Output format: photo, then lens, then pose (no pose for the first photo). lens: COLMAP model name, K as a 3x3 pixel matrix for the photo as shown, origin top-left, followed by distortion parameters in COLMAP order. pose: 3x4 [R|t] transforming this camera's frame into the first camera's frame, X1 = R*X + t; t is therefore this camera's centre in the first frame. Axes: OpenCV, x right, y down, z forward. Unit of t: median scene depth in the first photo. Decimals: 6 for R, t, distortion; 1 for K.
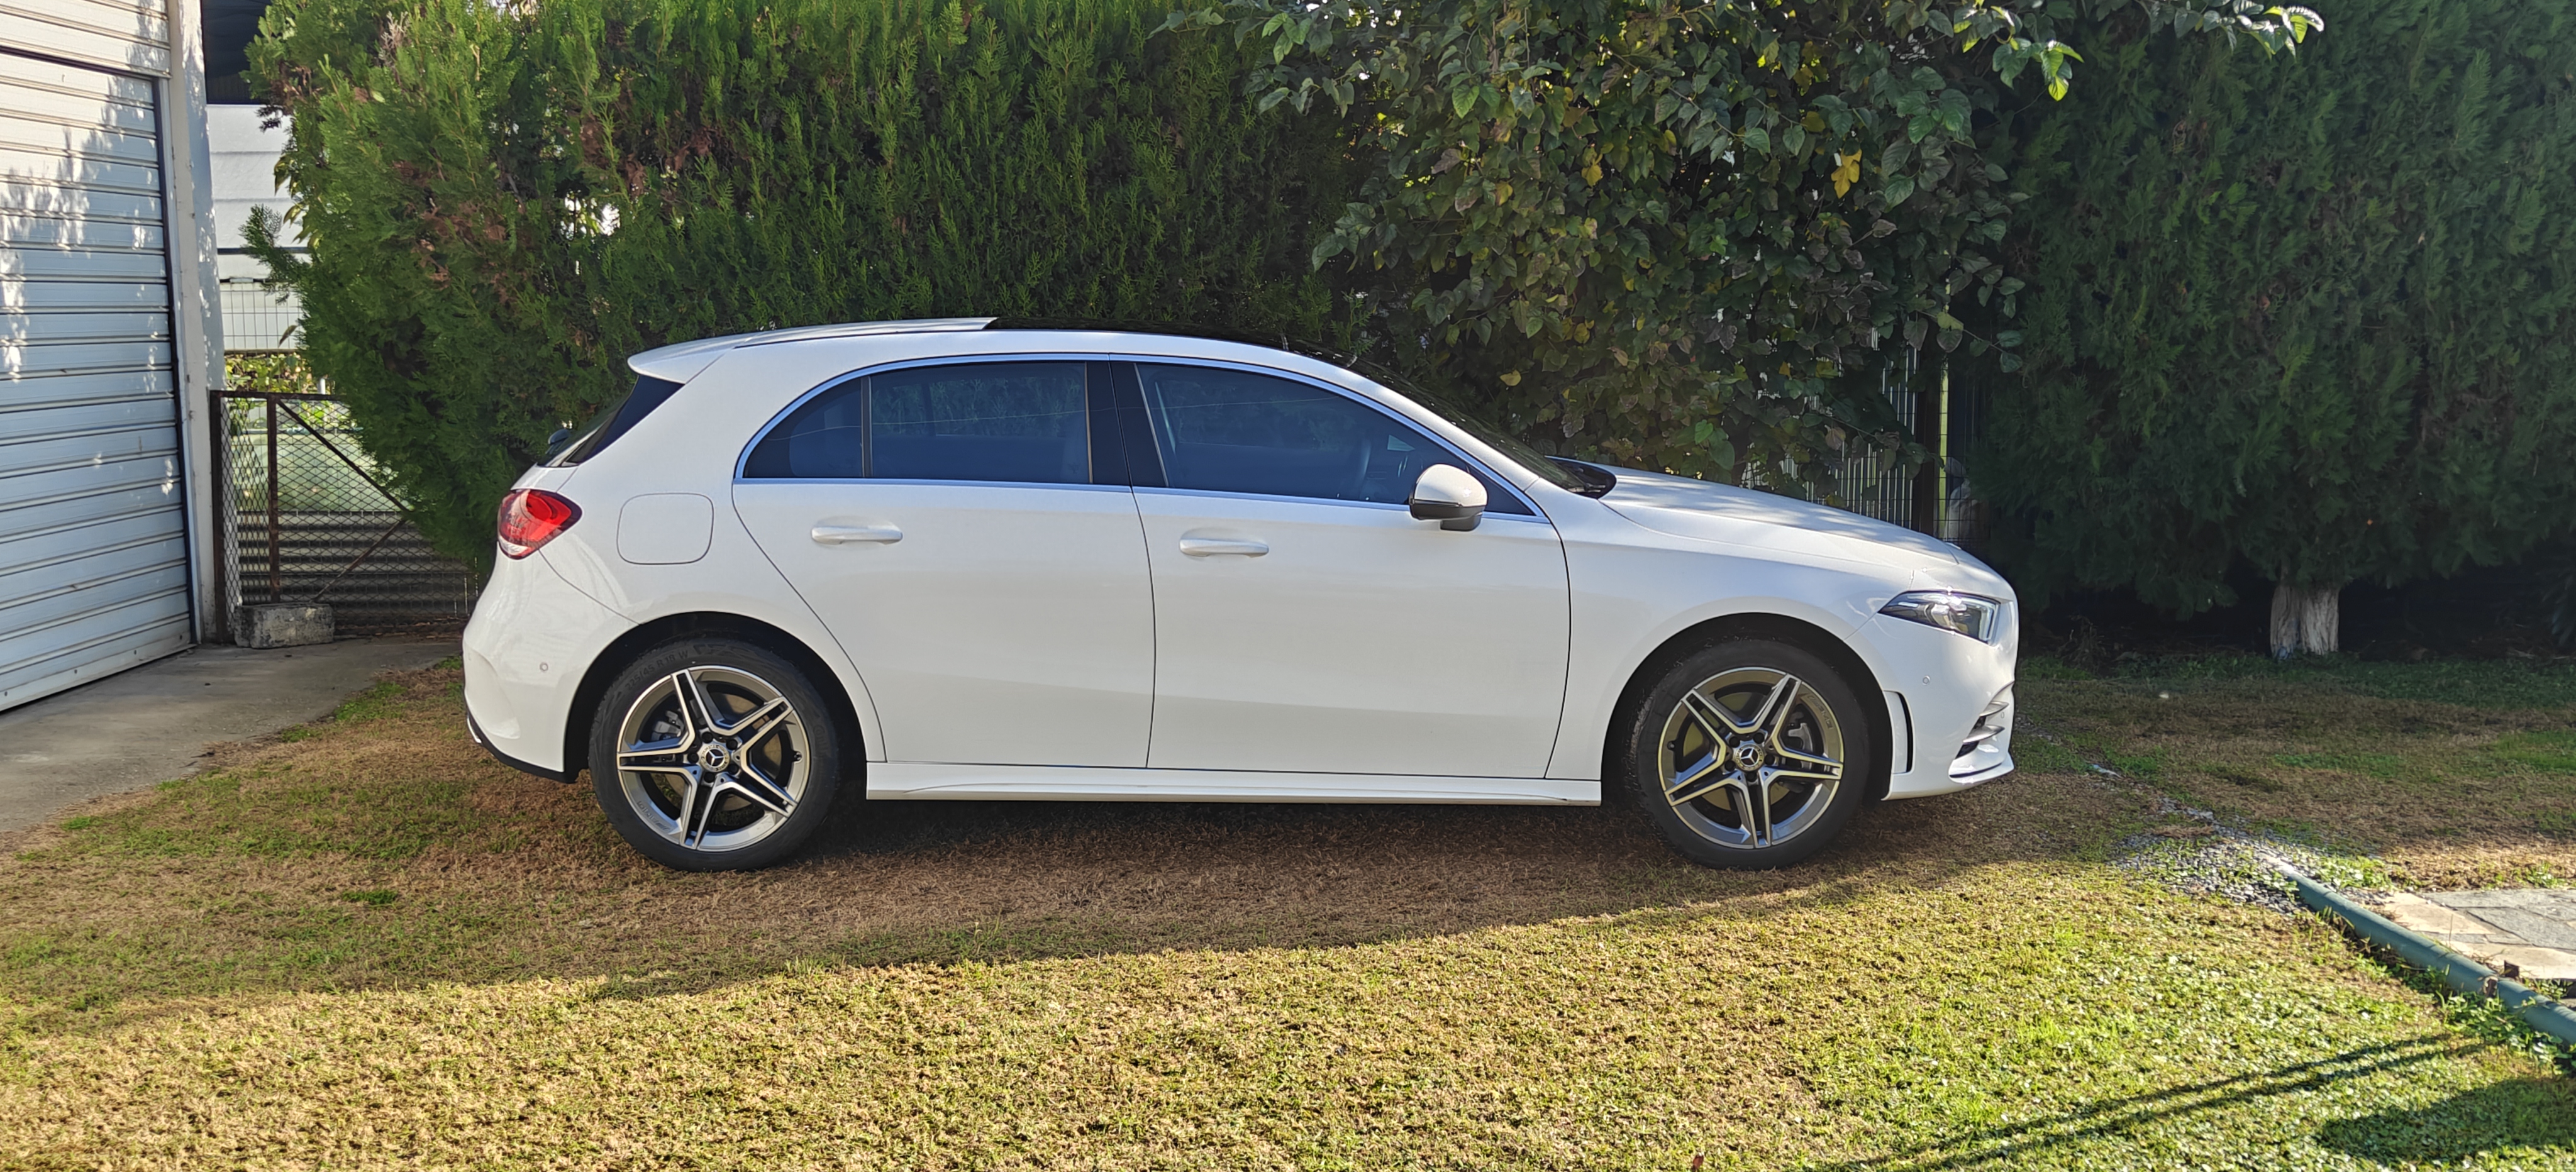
lens RADIAL K [[2307.2, 0, 1297.2], [0, 2307.2, 580.4], [0, 0, 1]] dist [0.014836, -0.024852]
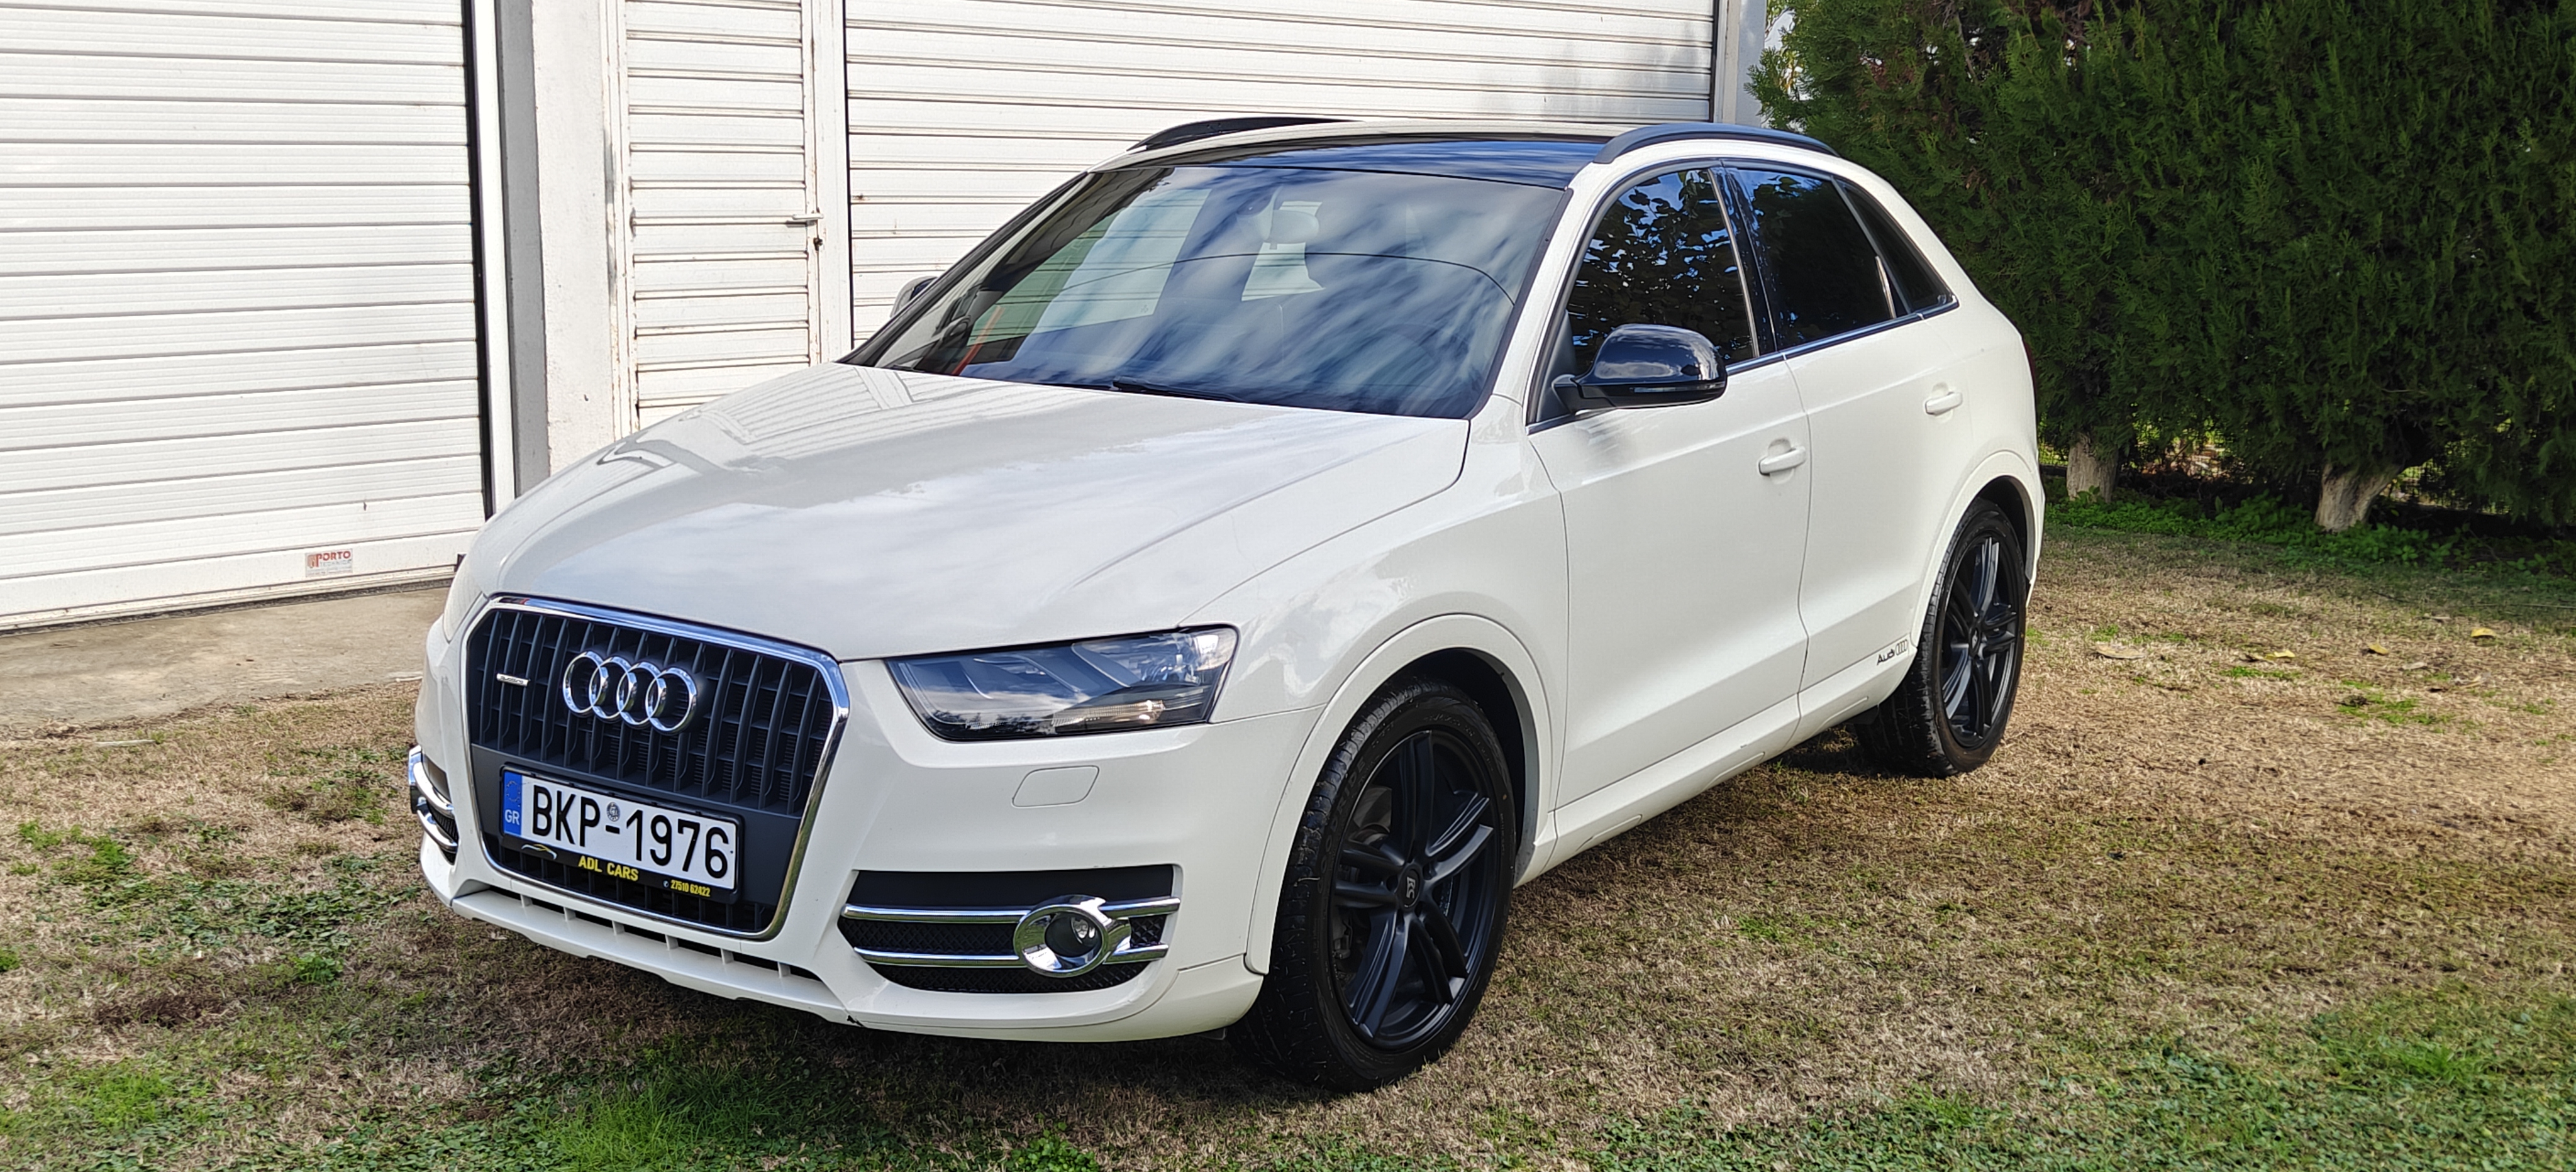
lens RADIAL K [[2569.9, 0, 1288.0], [0, 2569.9, 586.0], [0, 0, 1]] dist [0.119454, -0.285234]
pose [[0.674897, 0.140723, -0.724369, 0.344965], [-0.115466, 0.989695, 0.084688, 0.011558], [0.728822, 0.026485, 0.684191, -0.004602]]
